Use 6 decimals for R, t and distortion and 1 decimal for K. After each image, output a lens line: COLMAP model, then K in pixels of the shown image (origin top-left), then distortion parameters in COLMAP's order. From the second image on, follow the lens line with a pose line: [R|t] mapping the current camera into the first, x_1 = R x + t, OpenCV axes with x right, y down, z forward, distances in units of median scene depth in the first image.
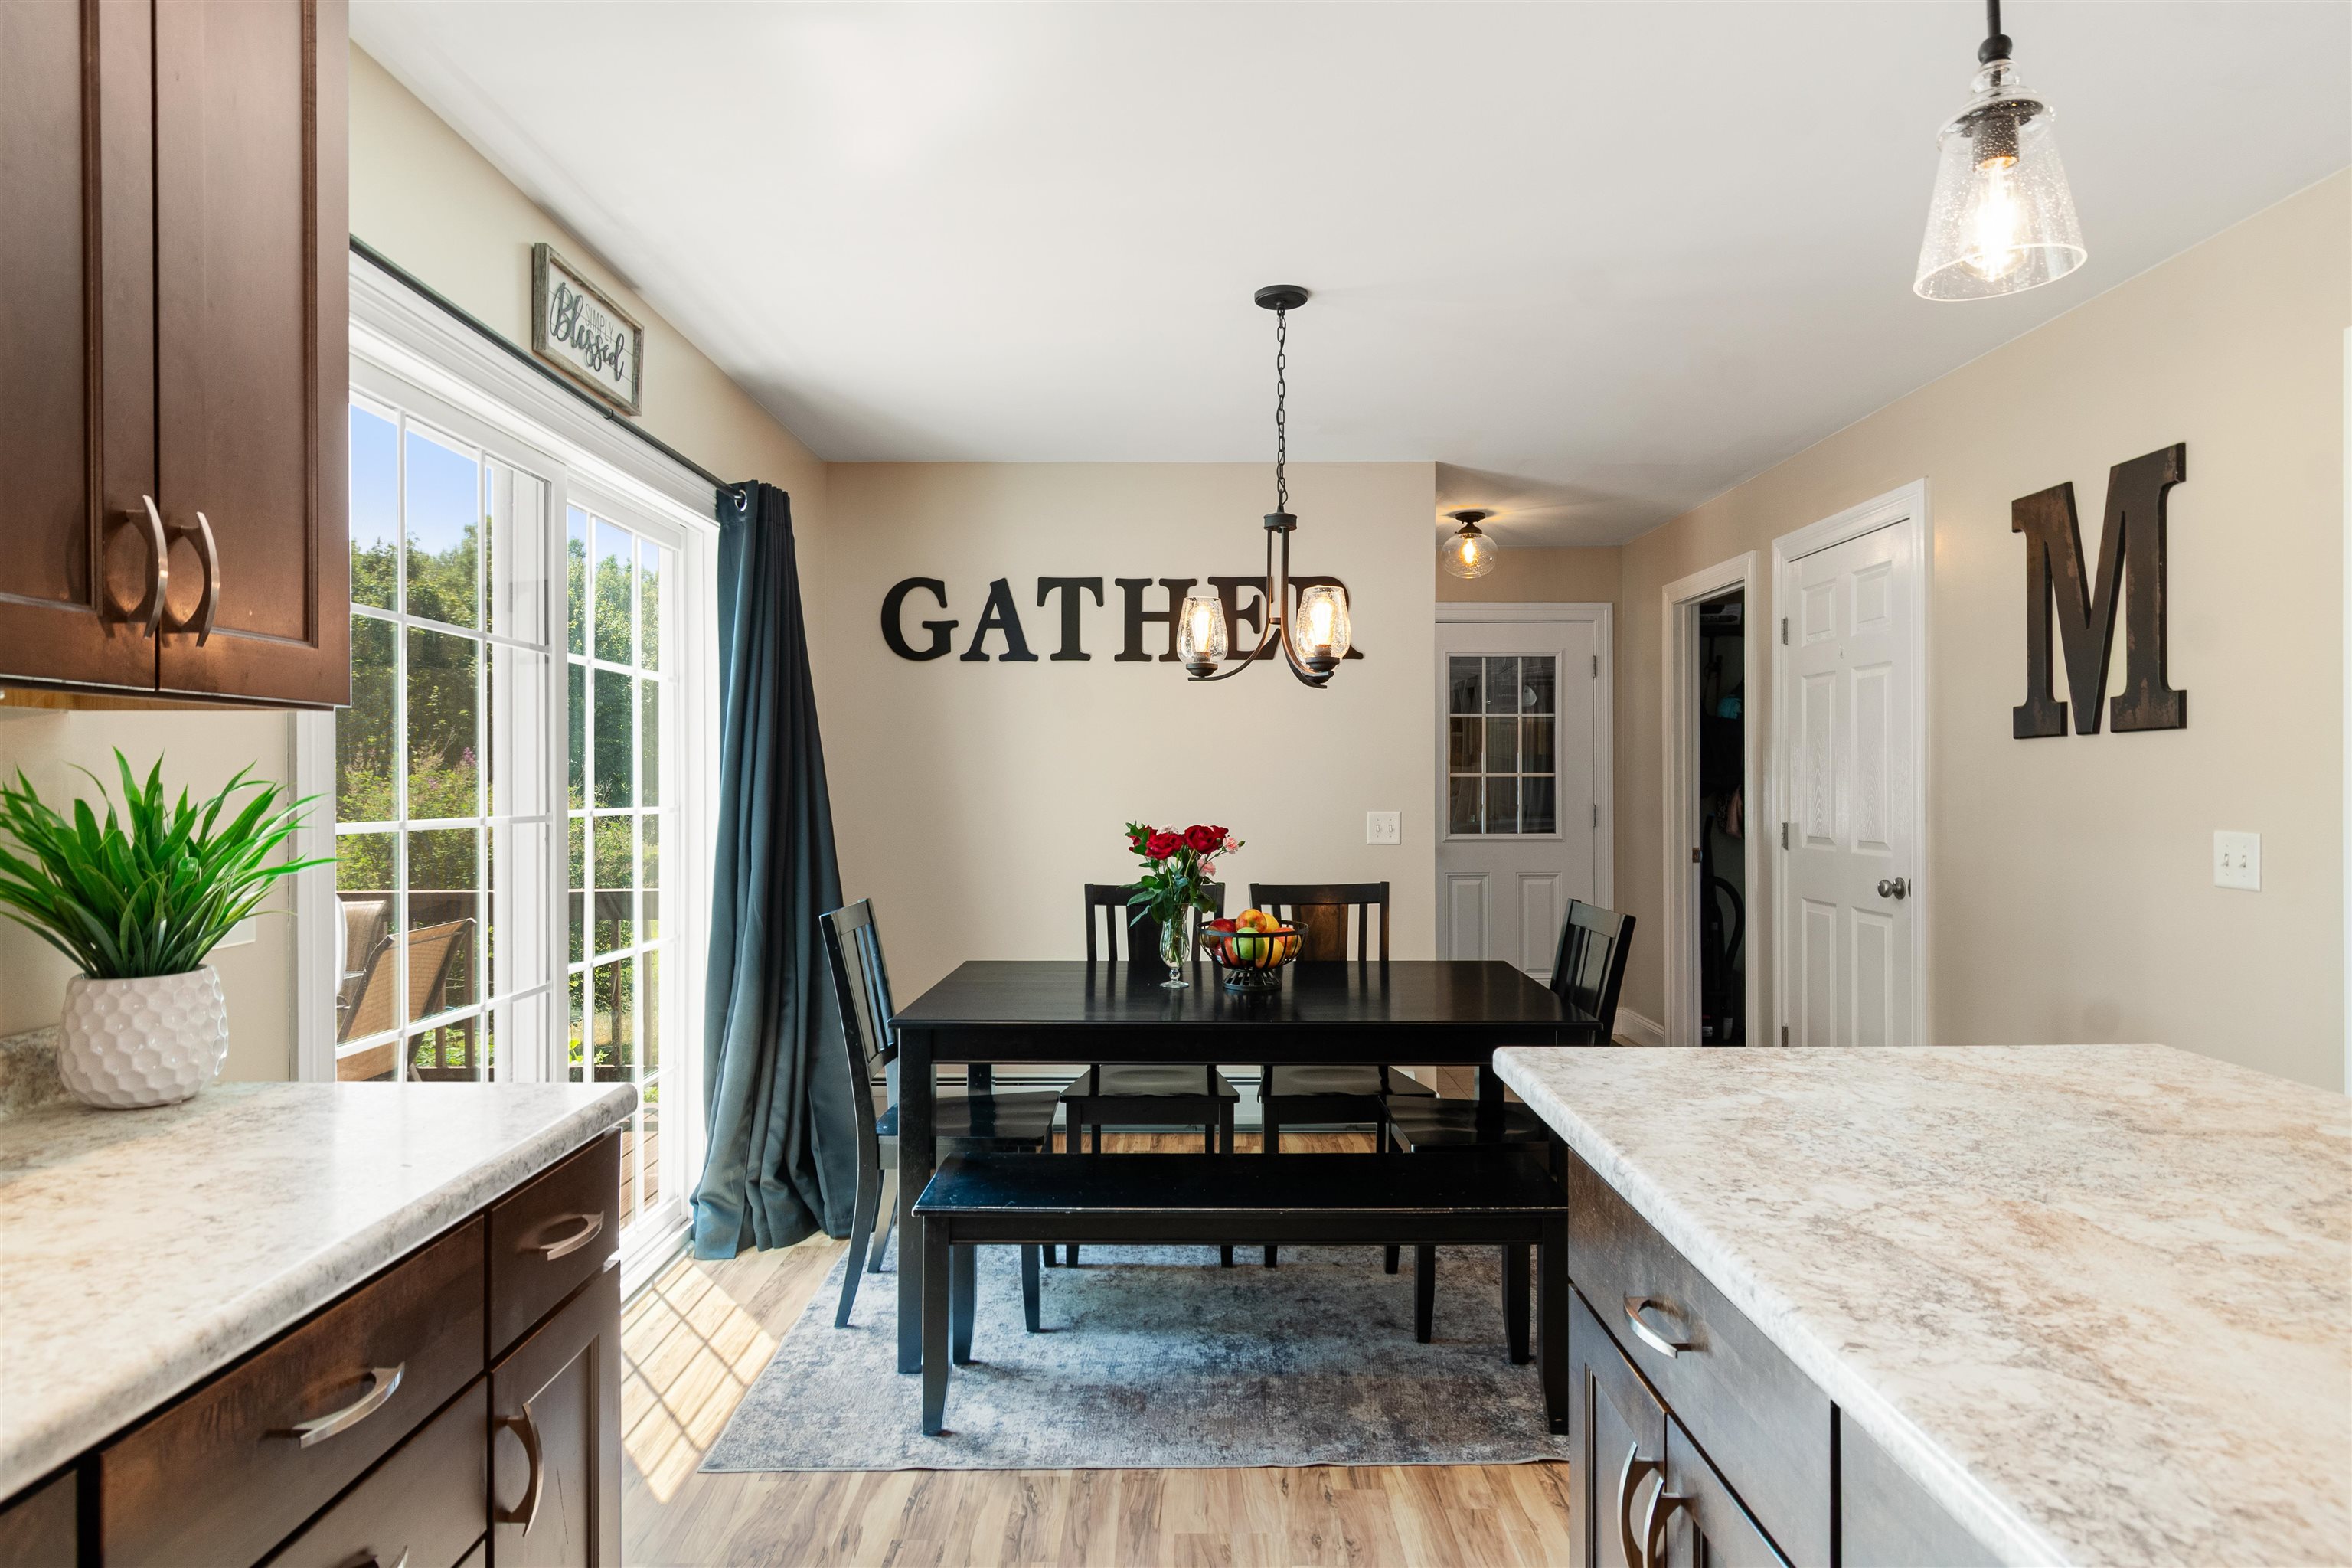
lens RADIAL K [[1326.7, 0, 1195.2], [0, 1326.7, 788.8], [0, 0, 1]] dist [0.008414, -0.000024]
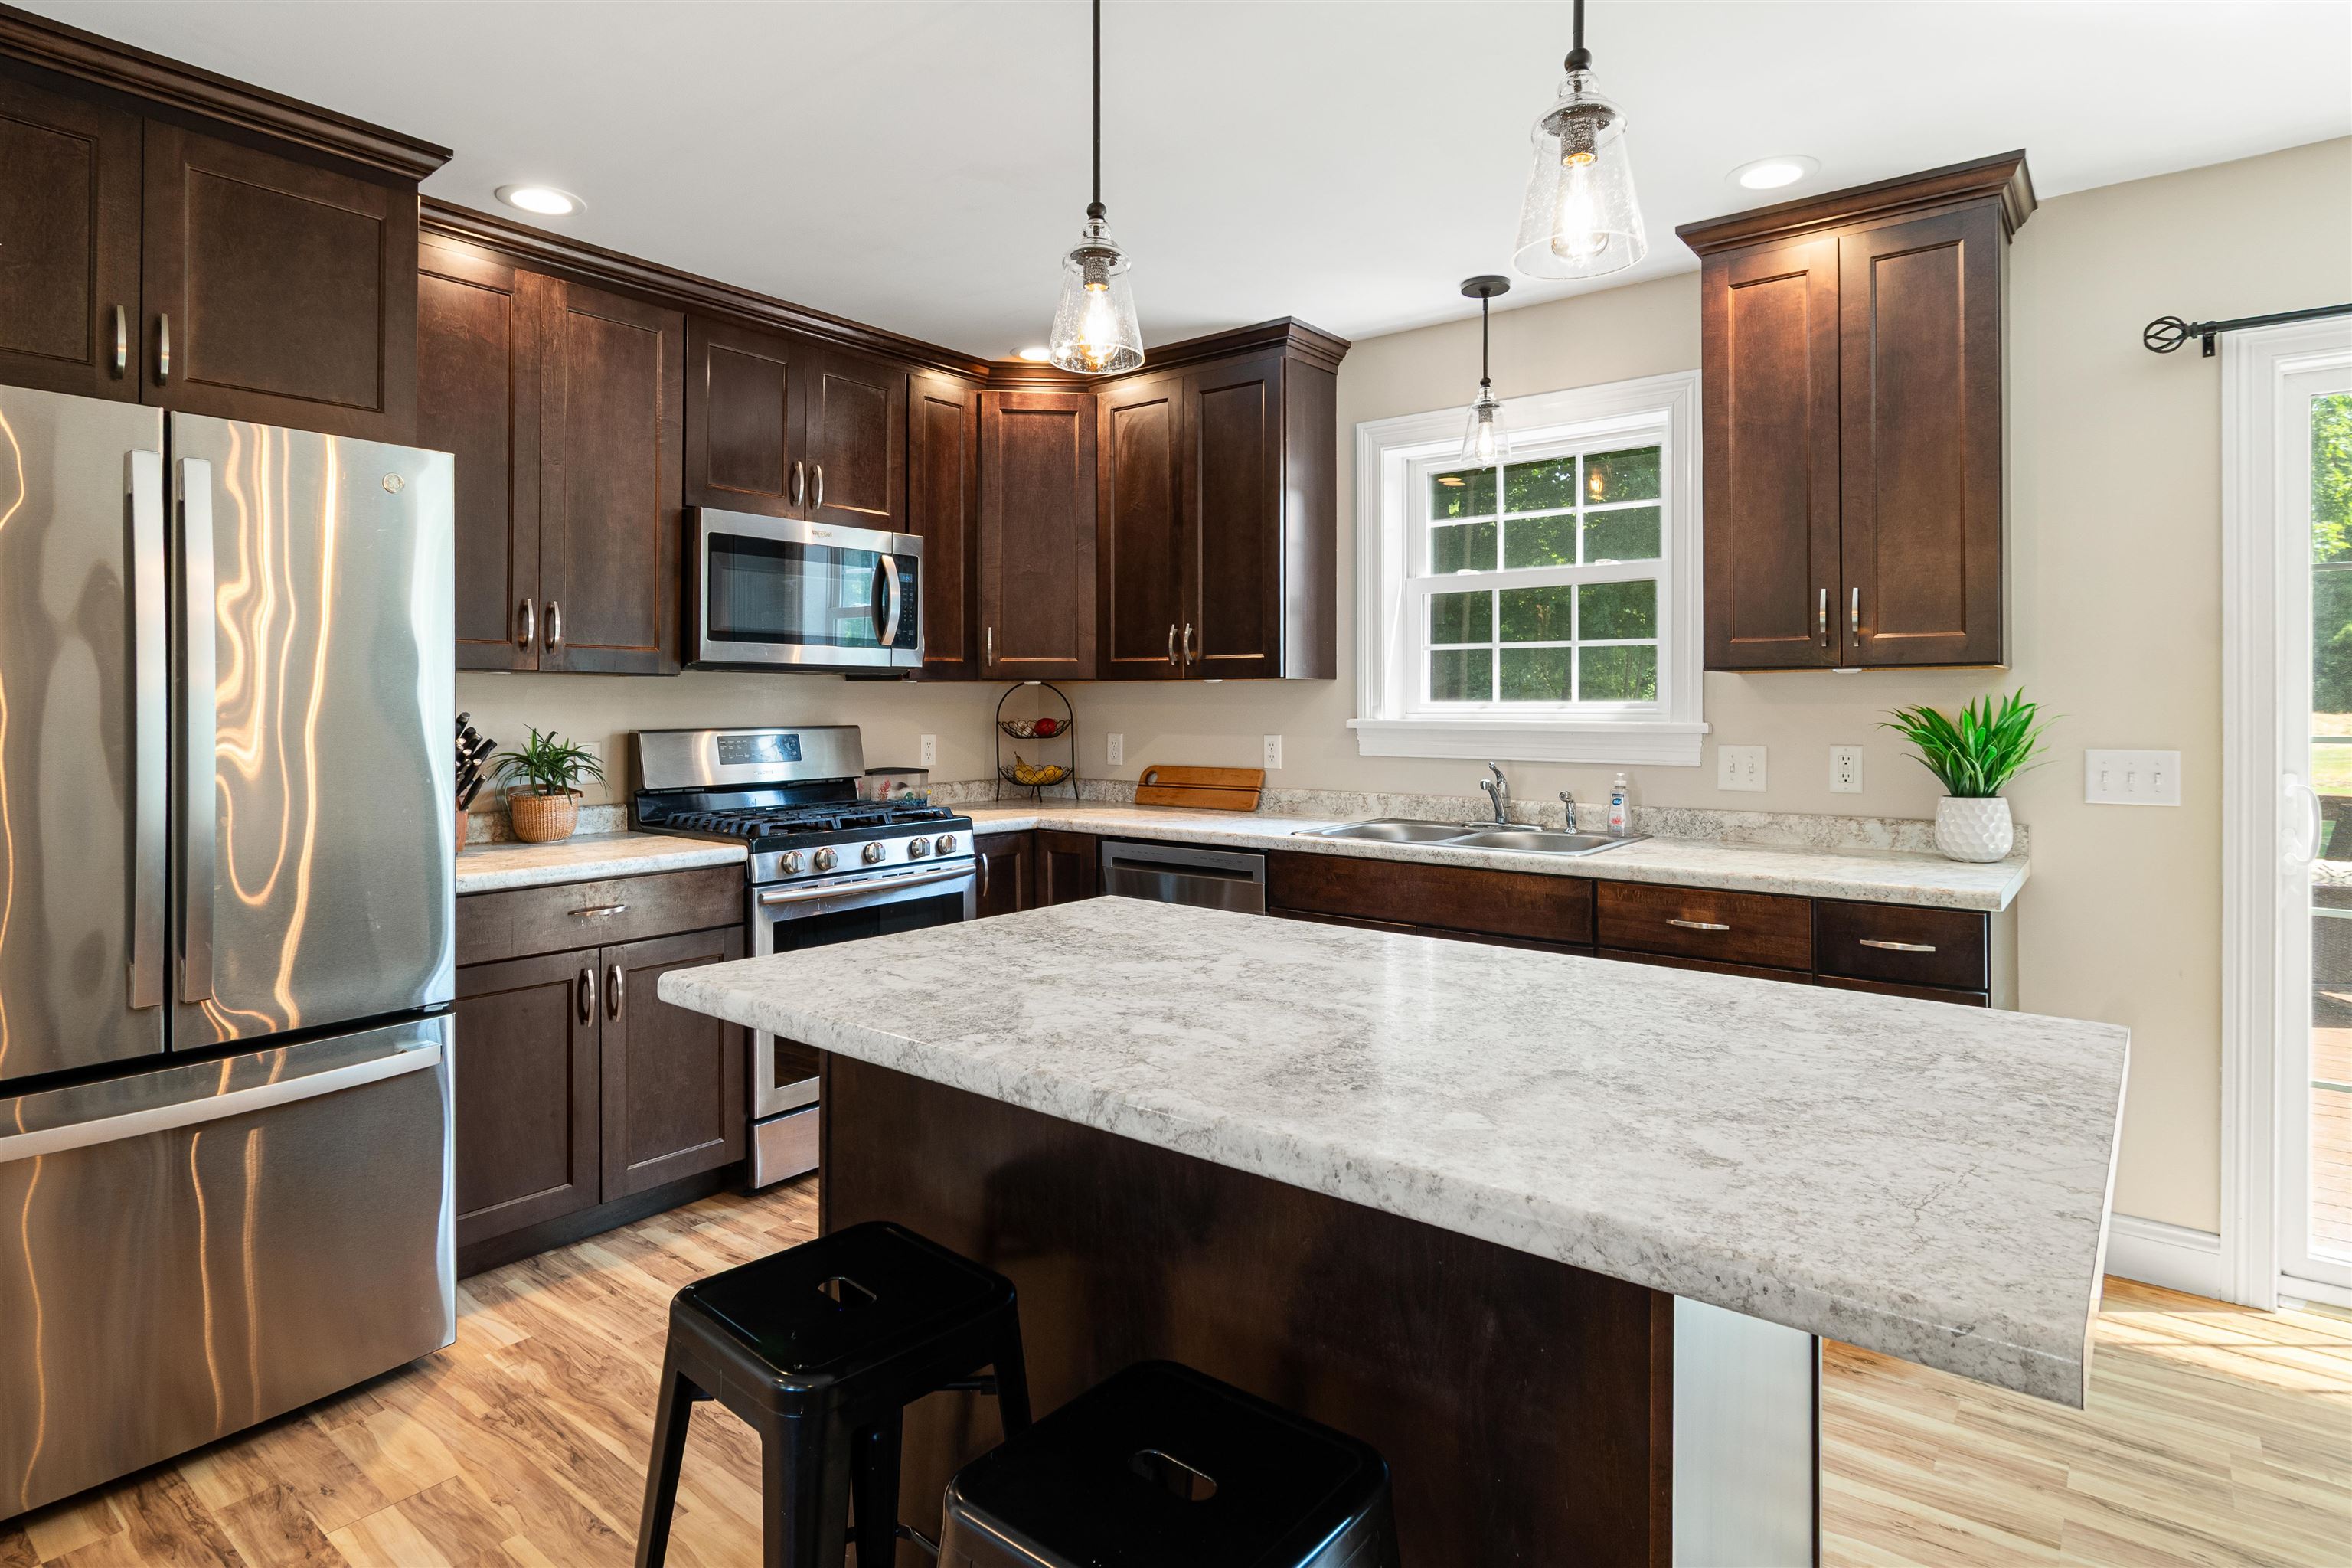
lens RADIAL K [[1228.9, 0, 1167.9], [0, 1228.9, 702.1], [0, 0, 1]] dist [0.009894, -0.007378]
pose [[-0.628484, -0.000393, -0.777822, 0.548459], [-0.002550, 0.999996, 0.001555, -0.002723], [0.777818, 0.002961, -0.628482, 0.459540]]
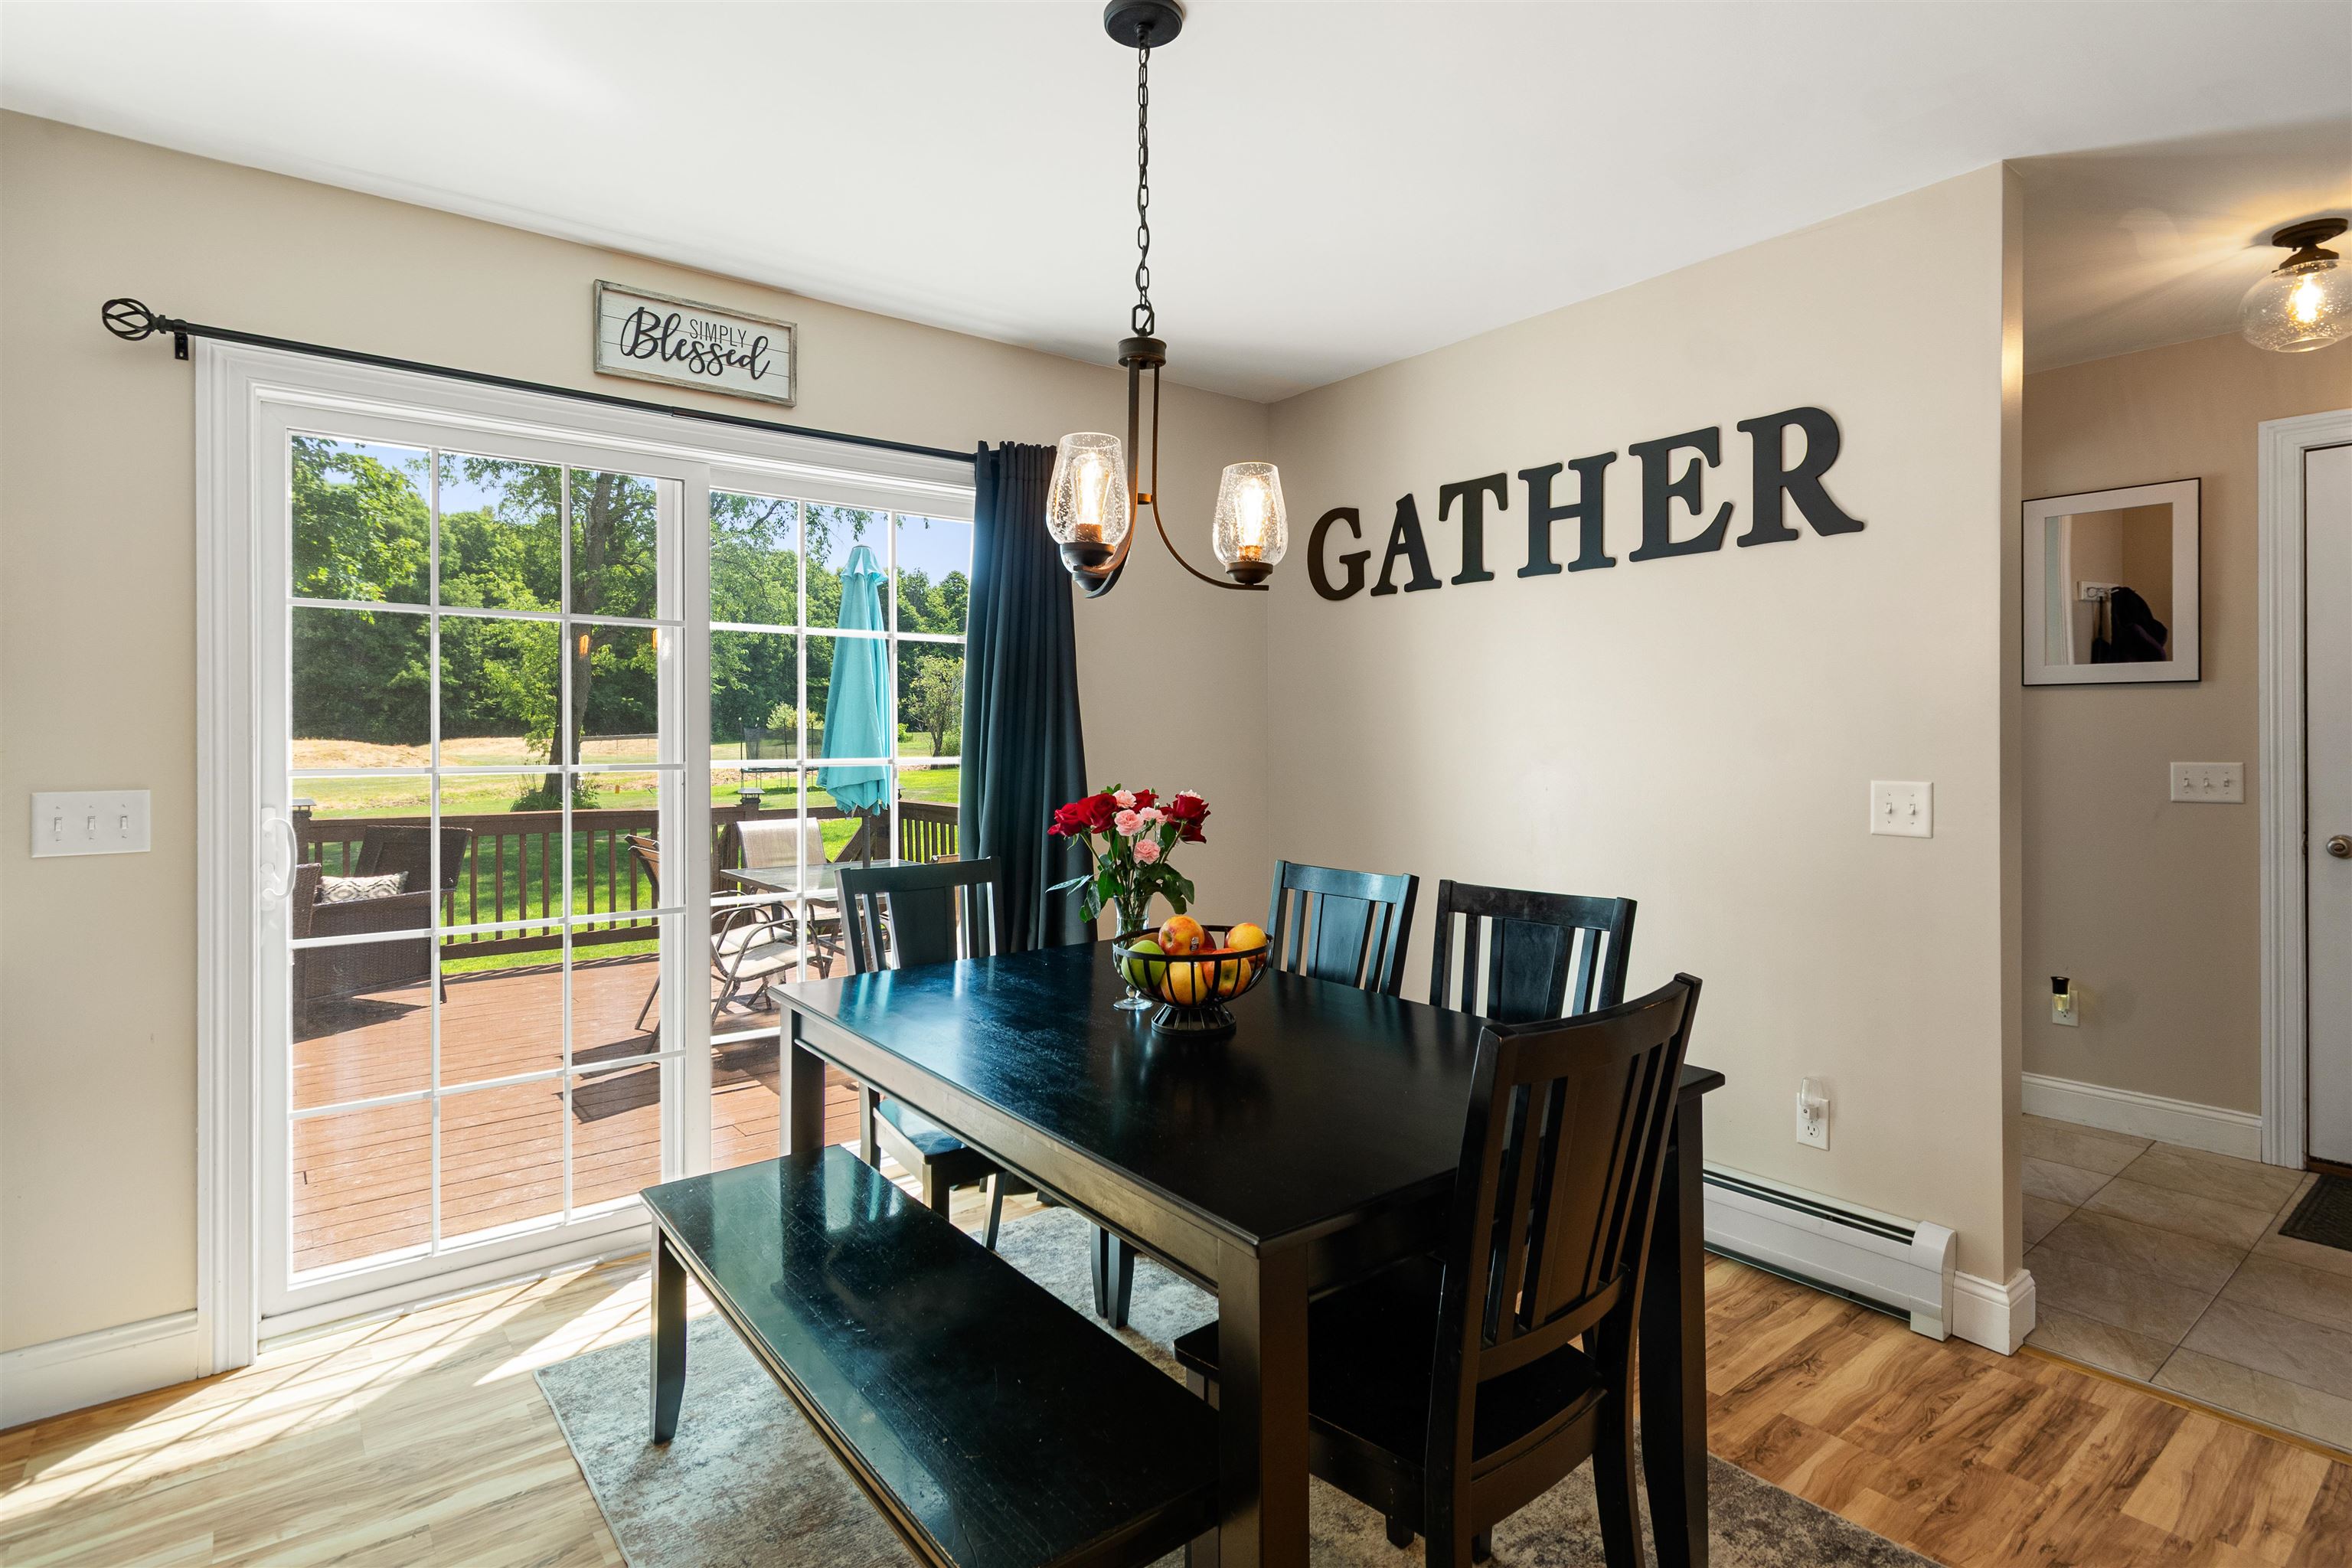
lens RADIAL K [[1185.5, 0, 1174.7], [0, 1185.5, 738.0], [0, 0, 1]] dist [0.002066, -0.005650]
pose [[0.615507, -0.000209, -0.788131, 0.440222], [-0.001455, 0.999998, -0.001401, -0.001783], [0.788130, 0.002009, 0.615506, 0.506828]]
